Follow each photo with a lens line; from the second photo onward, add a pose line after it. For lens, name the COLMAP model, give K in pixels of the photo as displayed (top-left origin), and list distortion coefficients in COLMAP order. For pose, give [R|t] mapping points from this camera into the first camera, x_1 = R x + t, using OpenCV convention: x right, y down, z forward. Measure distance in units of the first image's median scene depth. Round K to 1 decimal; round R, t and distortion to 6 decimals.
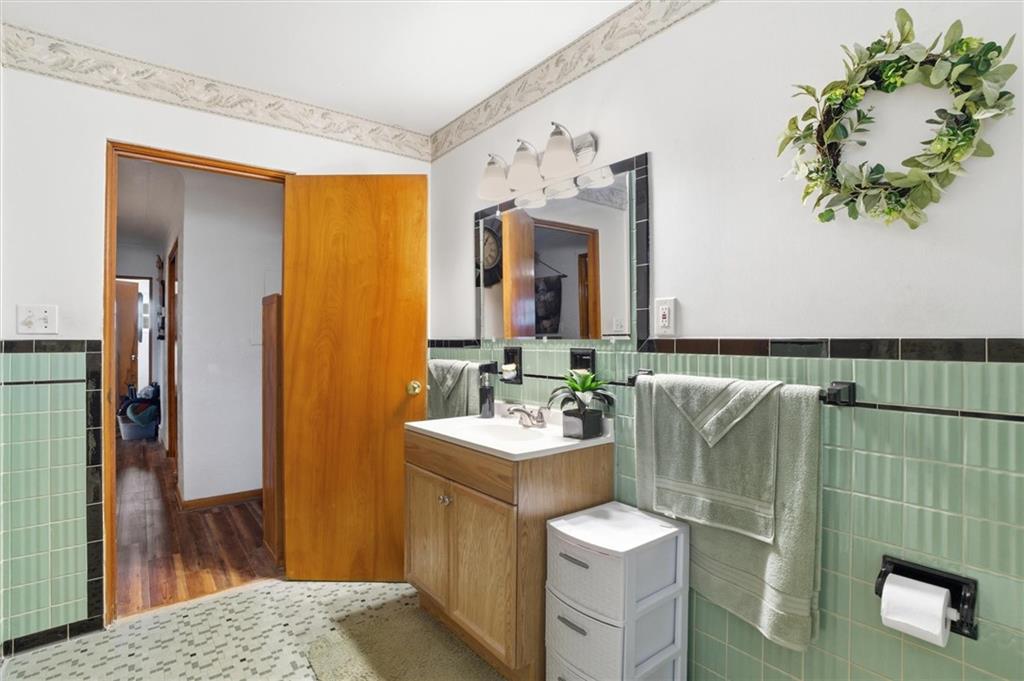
lens RADIAL K [[496.5, 0, 523.4], [0, 496.5, 337.5], [0, 0, 1]] dist [-0.072167, 0.027667]
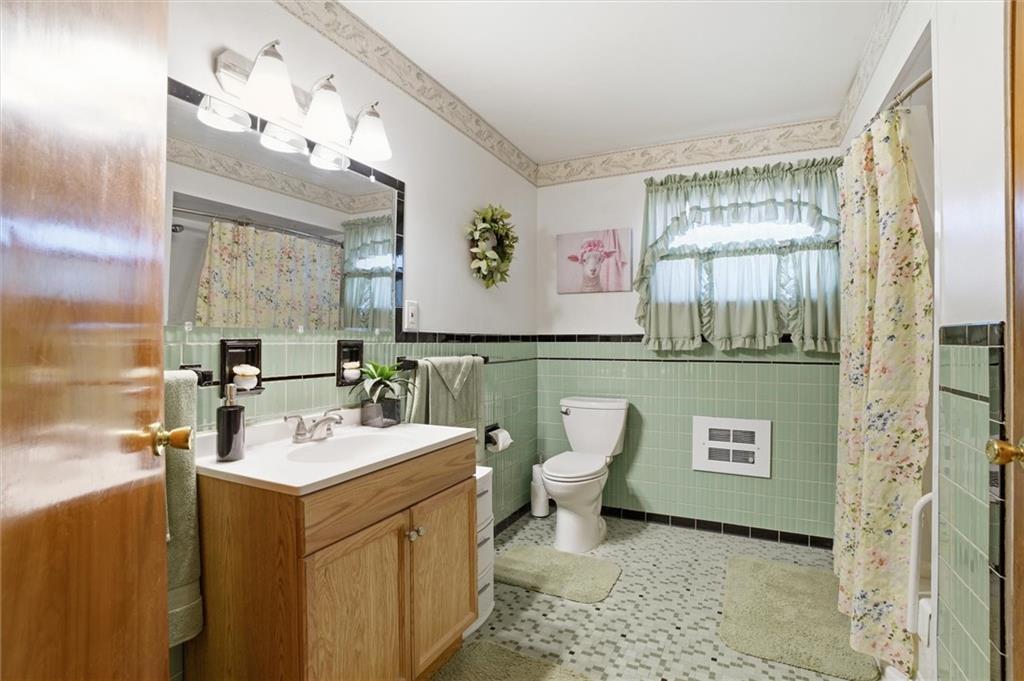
lens RADIAL K [[496.5, 0, 523.4], [0, 496.5, 337.5], [0, 0, 1]] dist [-0.072167, 0.027667]
pose [[-0.445981, 0.006987, 0.895015, -1.044141], [-0.003431, 0.999949, -0.009516, 0.029994], [-0.895036, -0.007315, -0.445935, 1.335119]]
